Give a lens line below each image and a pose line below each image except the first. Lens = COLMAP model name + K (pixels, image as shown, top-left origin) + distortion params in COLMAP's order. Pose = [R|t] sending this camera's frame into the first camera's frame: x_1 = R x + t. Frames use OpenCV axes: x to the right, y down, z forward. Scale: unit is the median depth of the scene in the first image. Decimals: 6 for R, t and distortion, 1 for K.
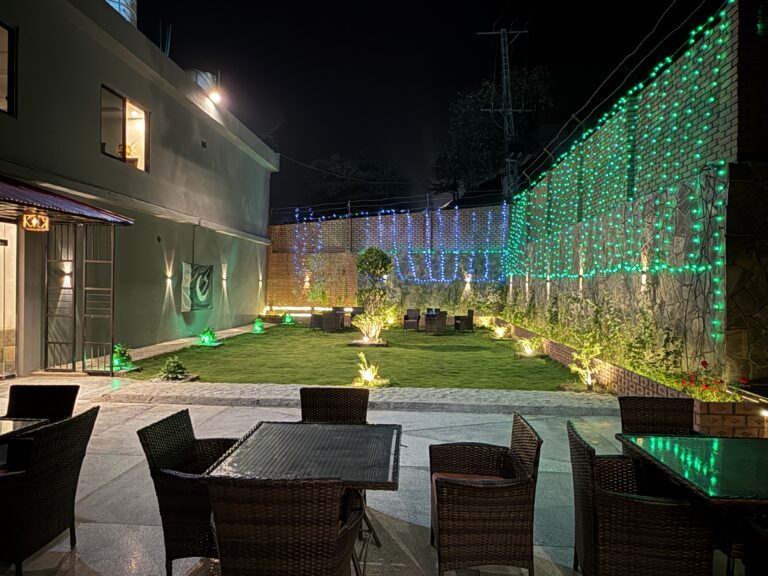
lens RADIAL K [[489.4, 0, 384.0], [0, 489.4, 288.0], [0, 0, 1]] dist [0.001077, -0.000606]
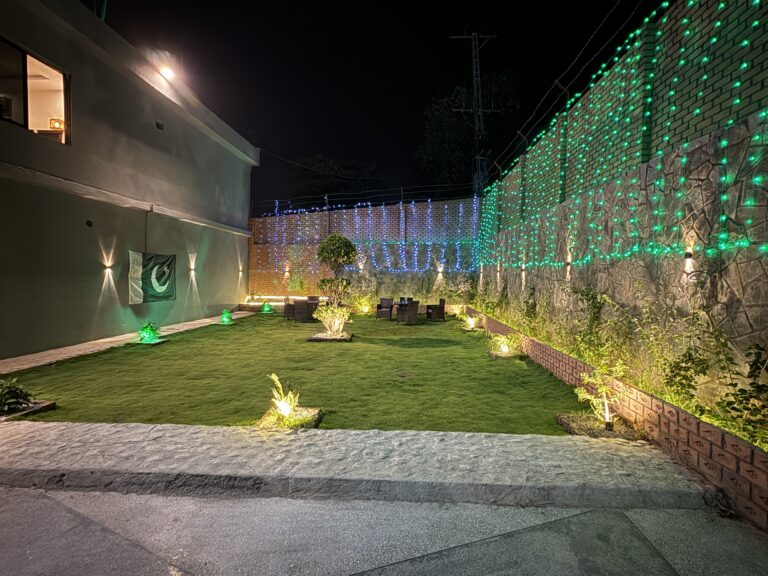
lens RADIAL K [[397.3, 0, 384.0], [0, 397.3, 288.0], [0, 0, 1]] dist [0.001105, 0.000152]
pose [[0.999751, -0.003434, 0.022030, 0.051570], [0.002833, 0.999625, 0.027232, -0.001315], [-0.022116, -0.027163, 0.999386, 0.241764]]
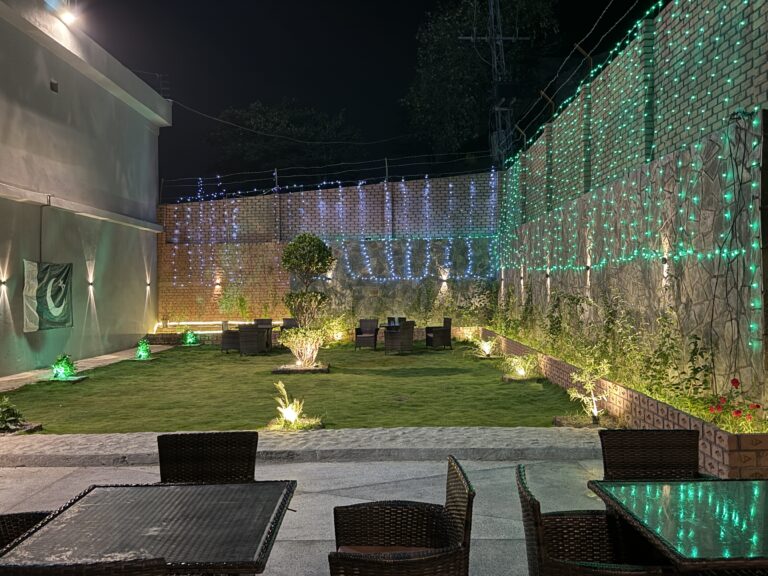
lens RADIAL K [[683.3, 0, 385.9], [0, 683.3, 292.5], [0, 0, 1]] dist [0.147588, -0.284815]
pose [[0.997229, -0.023507, 0.070586, 0.021648], [0.023302, 0.999722, 0.003729, 0.001229], [-0.070654, -0.002074, 0.997499, -0.001968]]
